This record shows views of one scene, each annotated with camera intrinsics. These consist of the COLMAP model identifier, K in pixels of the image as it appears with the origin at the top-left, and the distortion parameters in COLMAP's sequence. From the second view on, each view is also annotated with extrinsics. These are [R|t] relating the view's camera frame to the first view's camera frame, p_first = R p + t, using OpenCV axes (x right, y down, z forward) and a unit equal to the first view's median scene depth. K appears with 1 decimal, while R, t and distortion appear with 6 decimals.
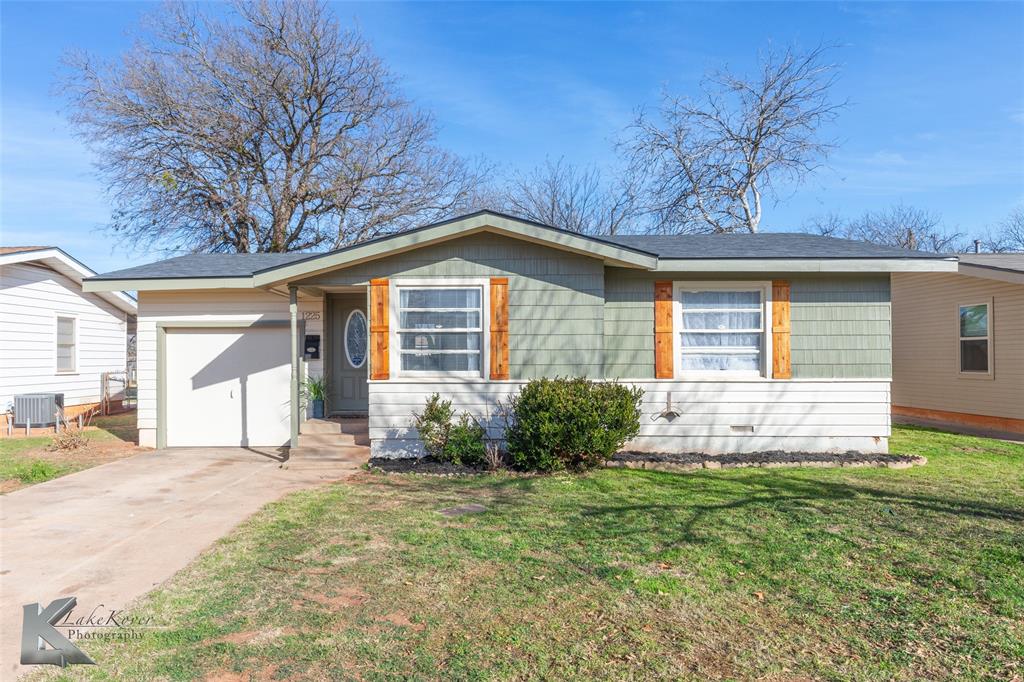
lens RADIAL K [[647.1, 0, 462.8], [0, 647.1, 346.2], [0, 0, 1]] dist [0.006883, 0.001496]
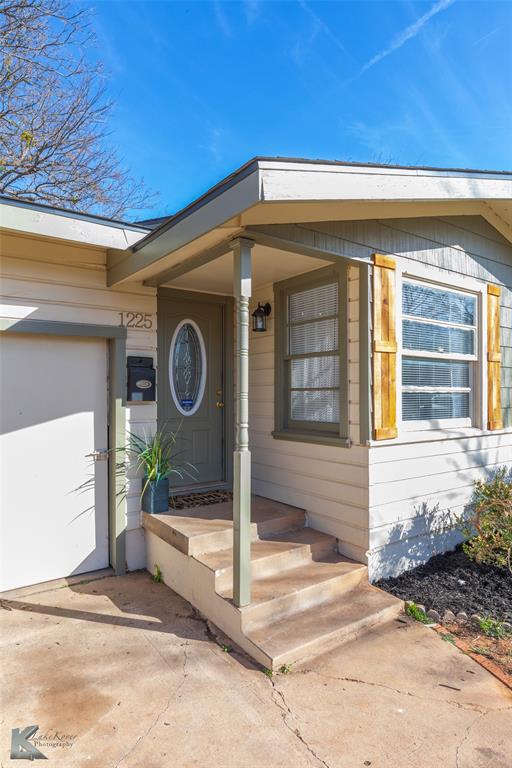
lens RADIAL K [[449.8, 0, 251.4], [0, 449.8, 389.7], [0, 0, 1]] dist [-0.001859, 0.002164]
pose [[0.798054, 0.008029, 0.602532, -0.431297], [-0.009086, 0.999958, -0.001291, 0.010674], [-0.602517, -0.004444, 0.798094, 0.733194]]
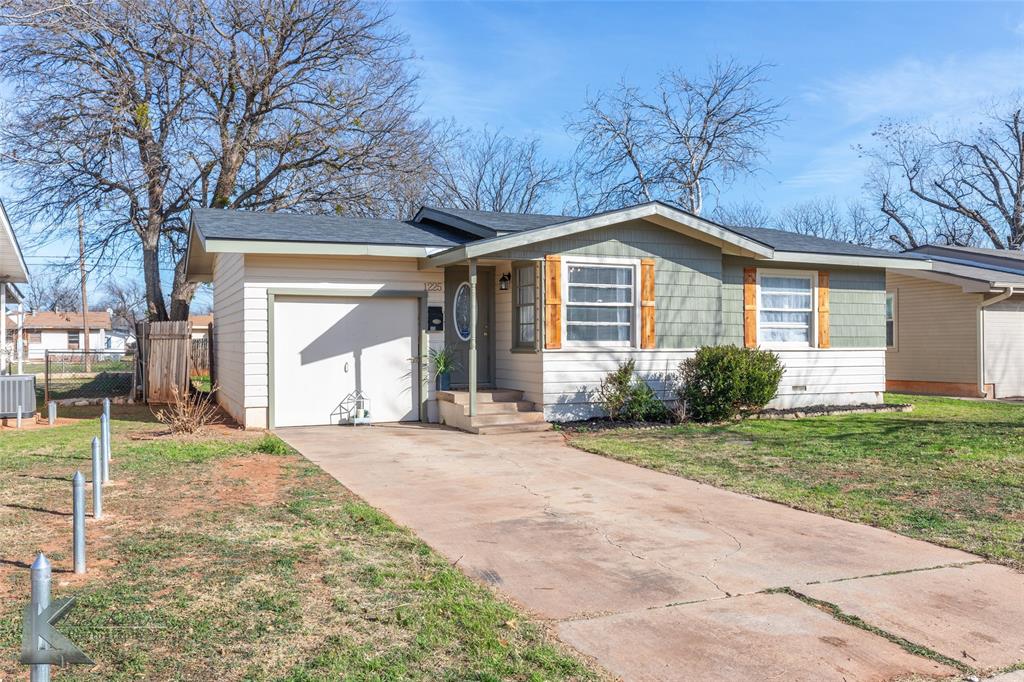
lens RADIAL K [[813.8, 0, 506.2], [0, 813.8, 332.3], [0, 0, 1]] dist [0.005561, 0.003658]
pose [[0.907415, 0.007501, 0.420168, -0.736369], [-0.007212, 0.999971, -0.002276, 0.026747], [-0.420173, -0.000966, 0.907444, -0.185478]]
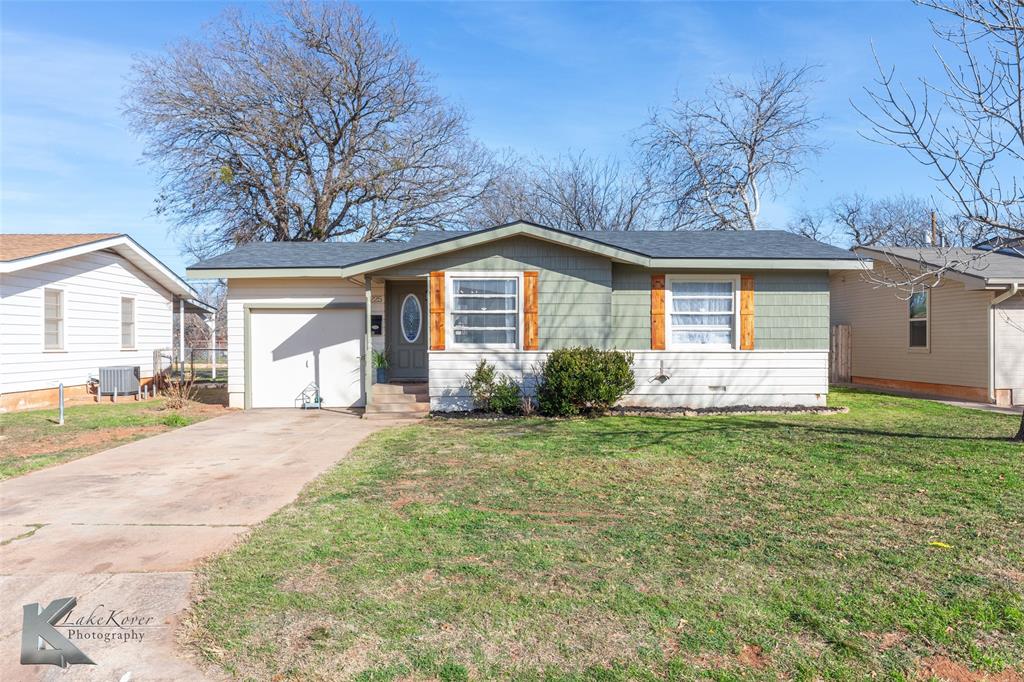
lens RADIAL K [[744.6, 0, 515.1], [0, 744.6, 335.2], [0, 0, 1]] dist [0.004028, 0.001203]
pose [[0.998575, 0.001797, 0.053345, -0.051713], [-0.002307, 0.999952, 0.009500, 0.007276], [-0.053326, -0.009610, 0.998531, -0.459828]]
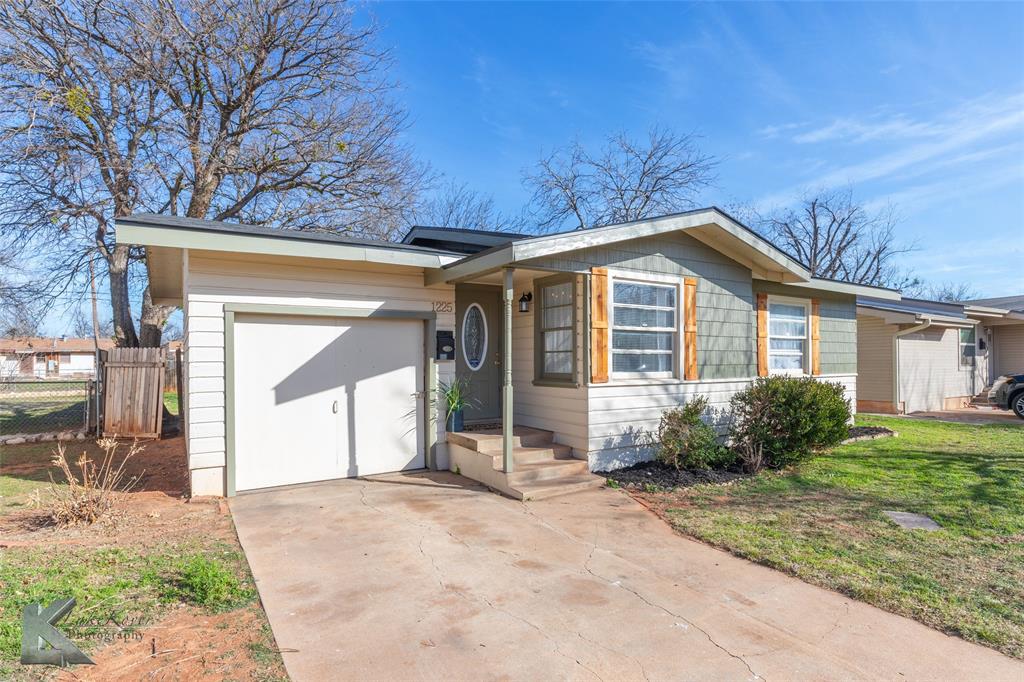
lens RADIAL K [[520.6, 0, 505.5], [0, 520.6, 356.5], [0, 0, 1]] dist [0.004461, -0.001013]
pose [[0.836255, 0.004210, 0.548325, -0.596348], [-0.006643, 0.999975, 0.002454, 0.014607], [-0.548301, -0.005694, 0.836262, 0.461445]]
